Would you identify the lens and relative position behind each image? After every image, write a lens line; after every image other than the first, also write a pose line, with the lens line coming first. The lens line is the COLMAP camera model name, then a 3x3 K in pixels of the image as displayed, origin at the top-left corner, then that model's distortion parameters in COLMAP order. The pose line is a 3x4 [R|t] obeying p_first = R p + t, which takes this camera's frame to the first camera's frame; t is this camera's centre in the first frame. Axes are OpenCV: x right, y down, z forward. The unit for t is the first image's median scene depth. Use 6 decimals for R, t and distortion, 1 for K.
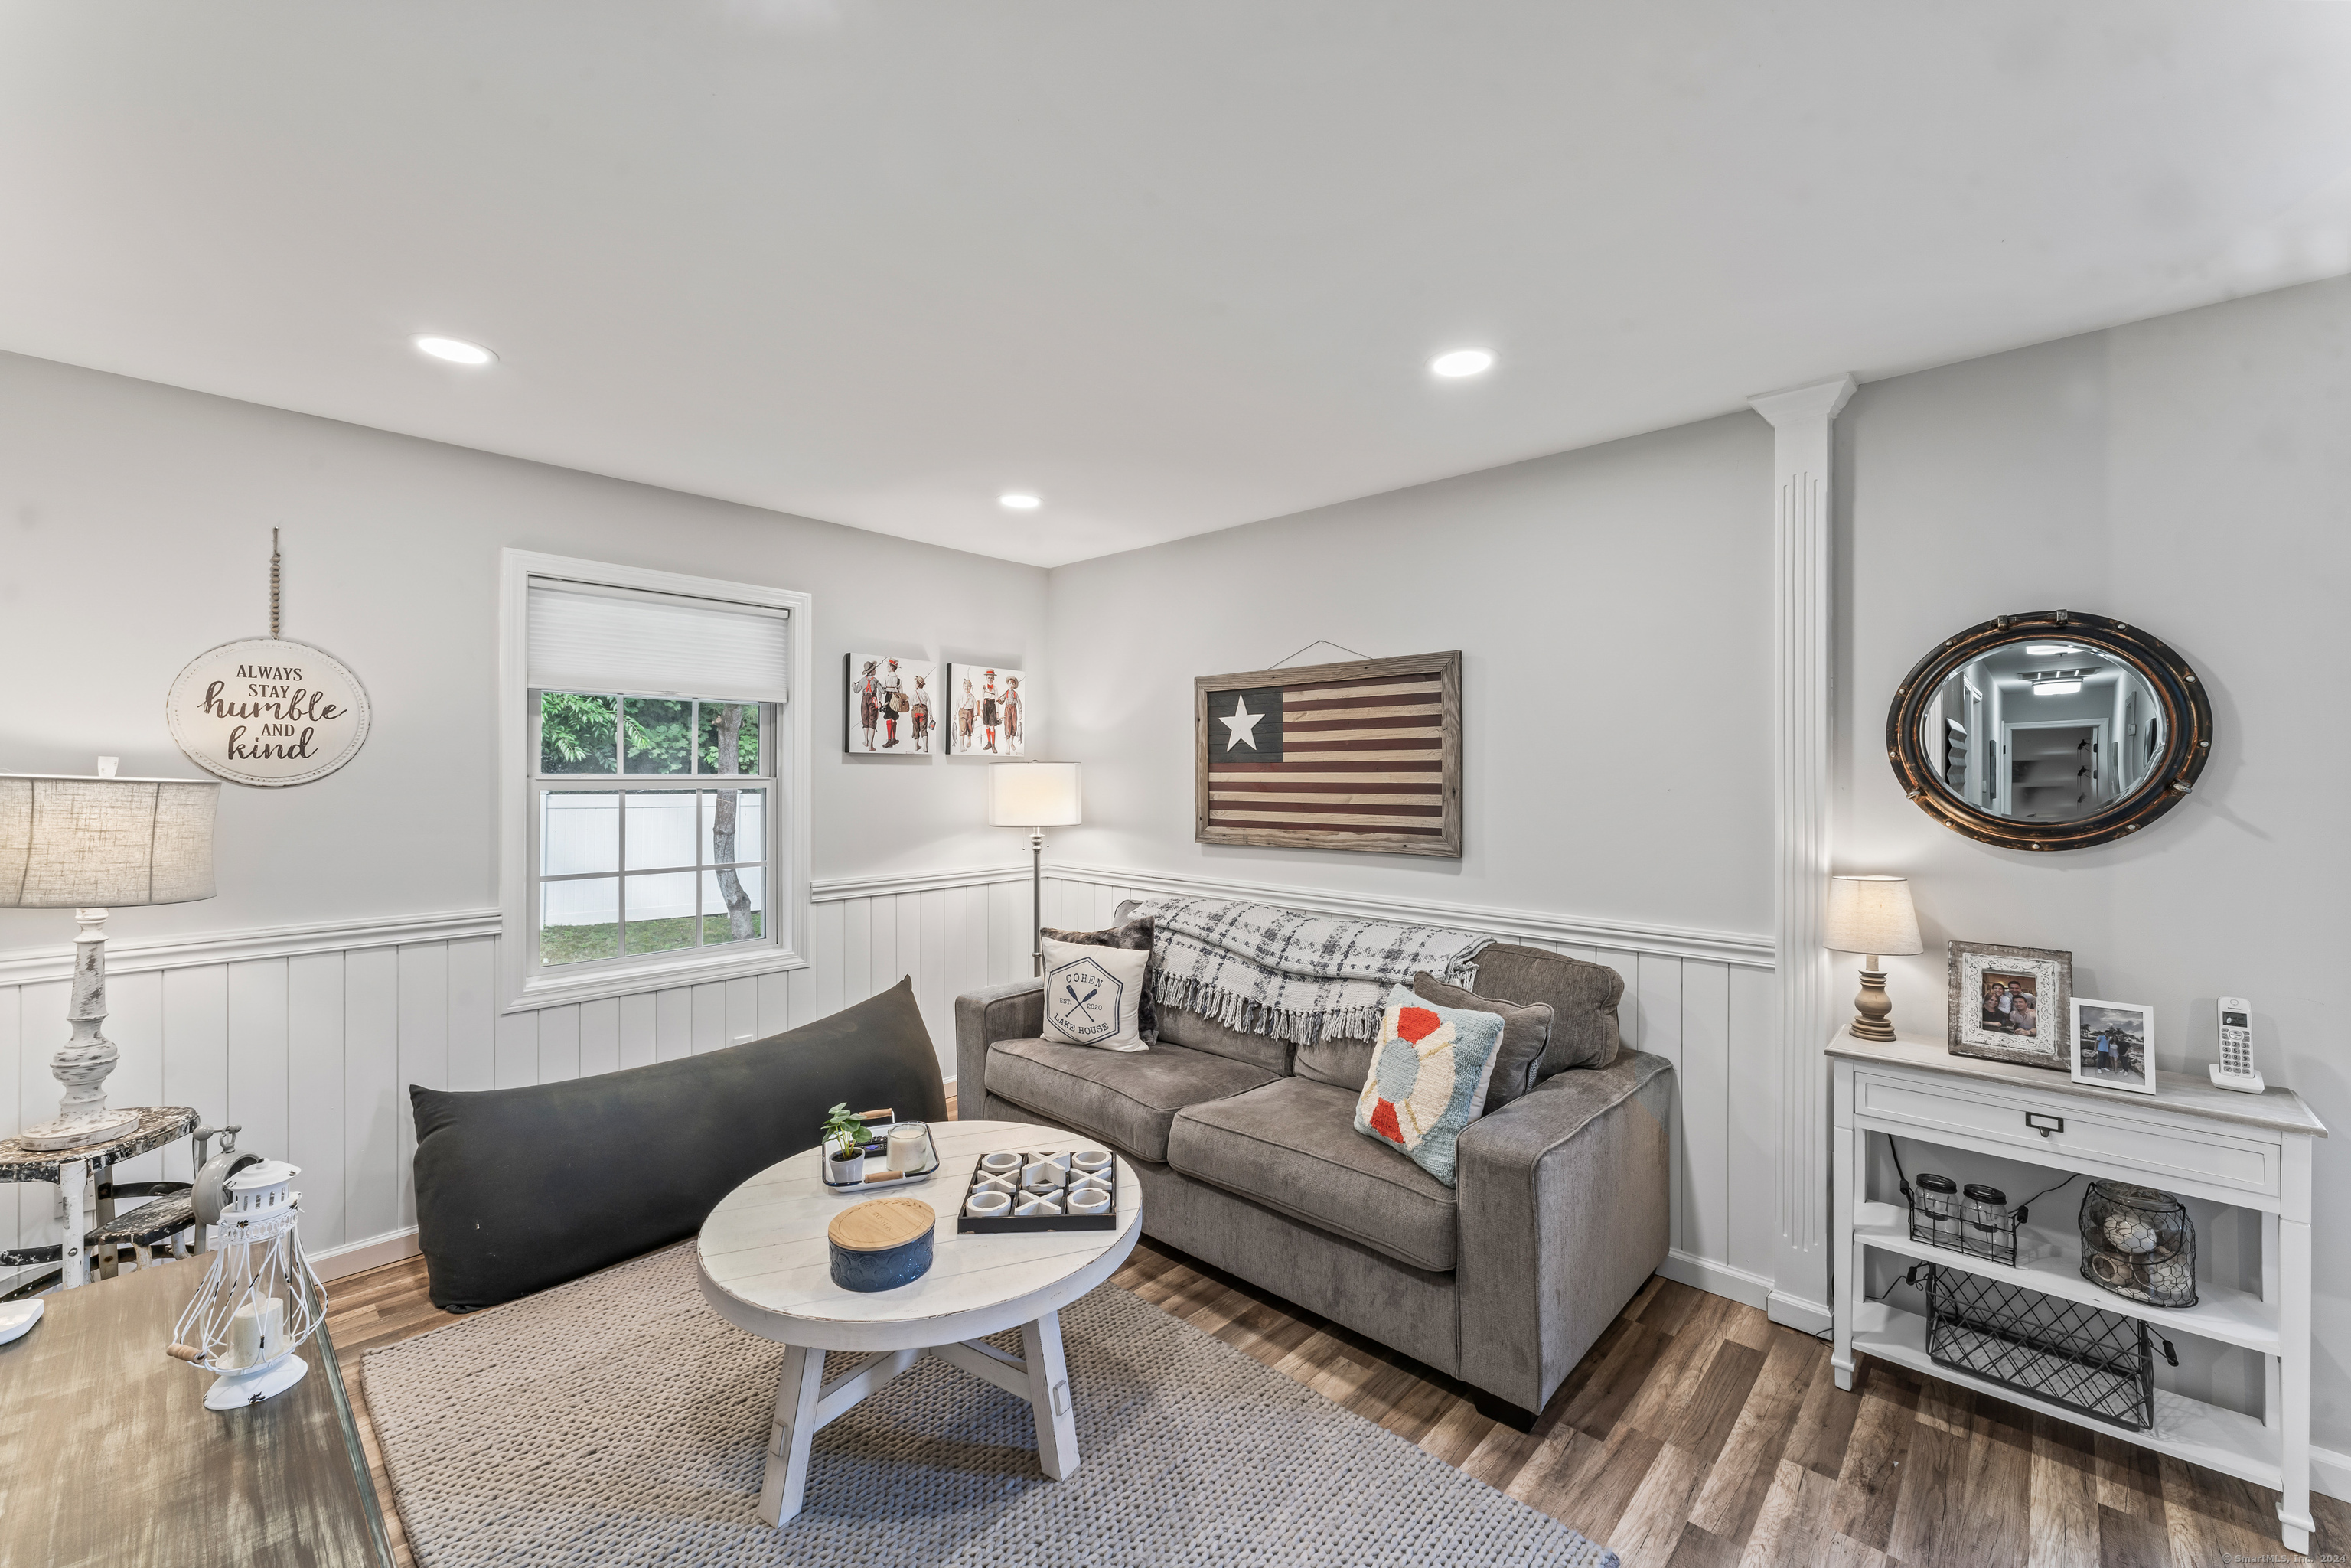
lens RADIAL K [[932.3, 0, 1175.5], [0, 932.3, 784.0], [0, 0, 1]] dist [-0.000037, -0.000066]
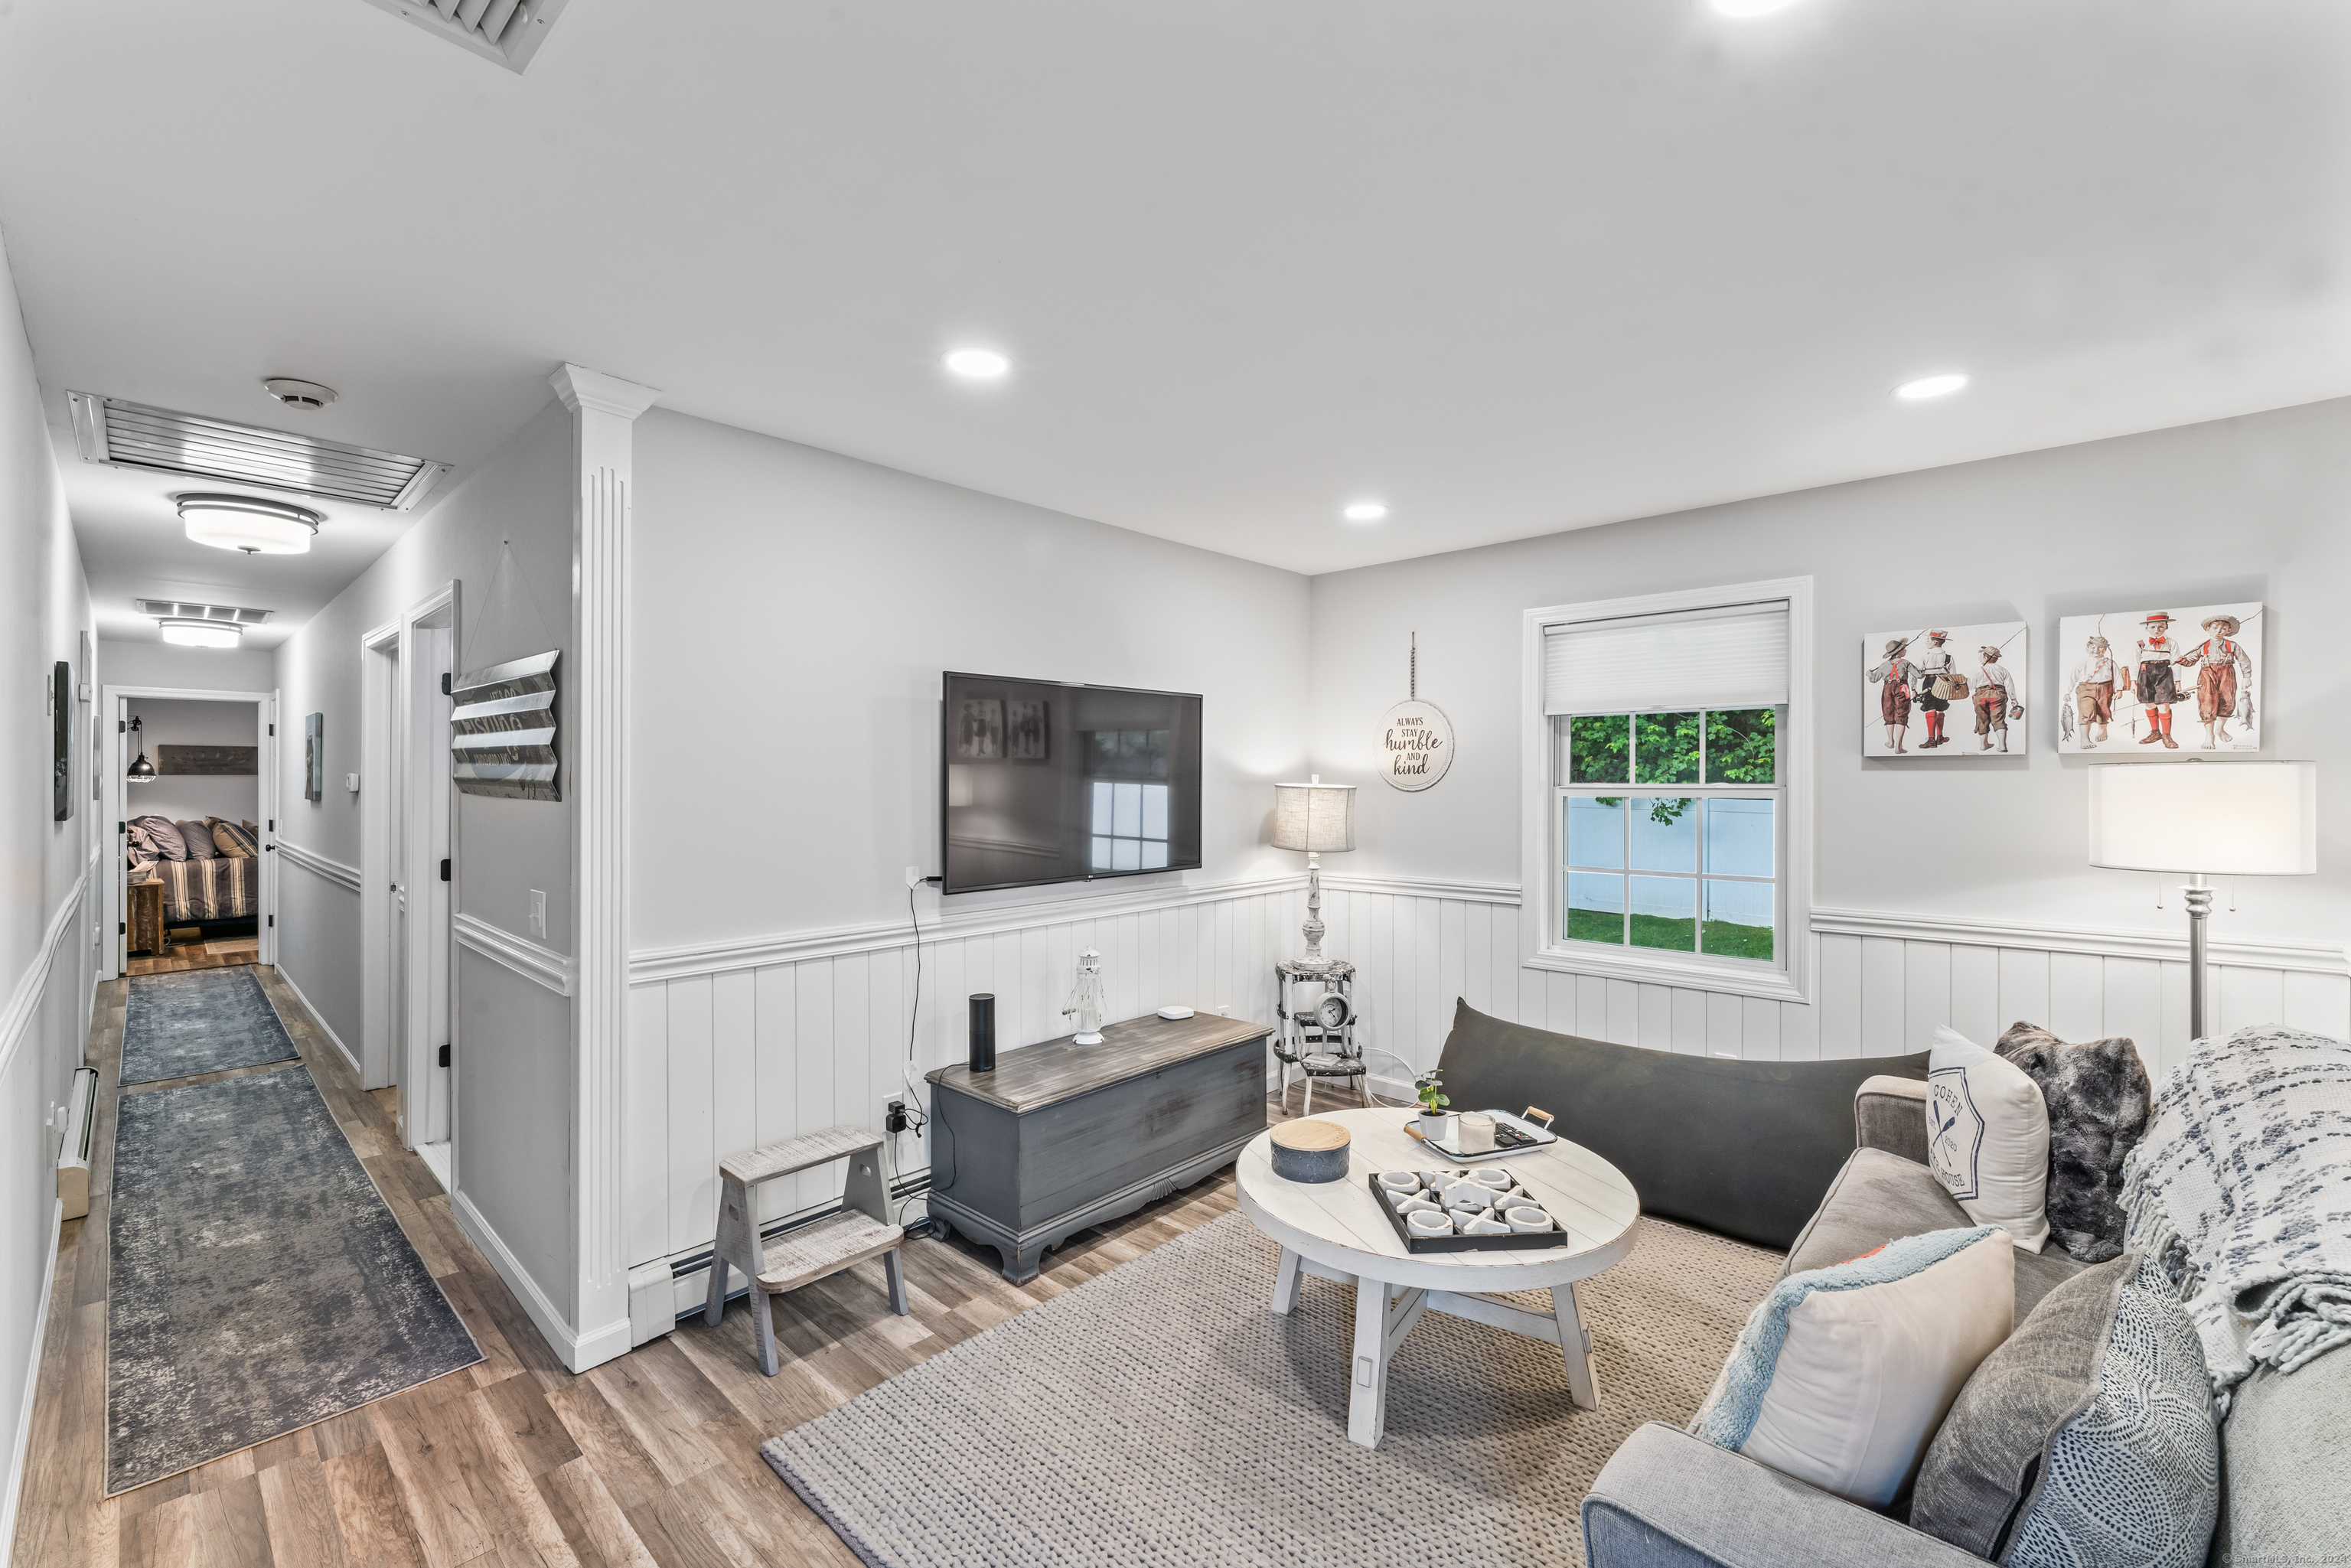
lens RADIAL K [[983.0, 0, 1175.5], [0, 983.0, 784.0], [0, 0, 1]] dist [0.000610, 0.000059]
pose [[0.004731, 0.001598, -0.999988, 0.494570], [-0.007826, 0.999968, 0.001561, -0.006096], [0.999958, 0.007819, 0.004743, 0.381122]]
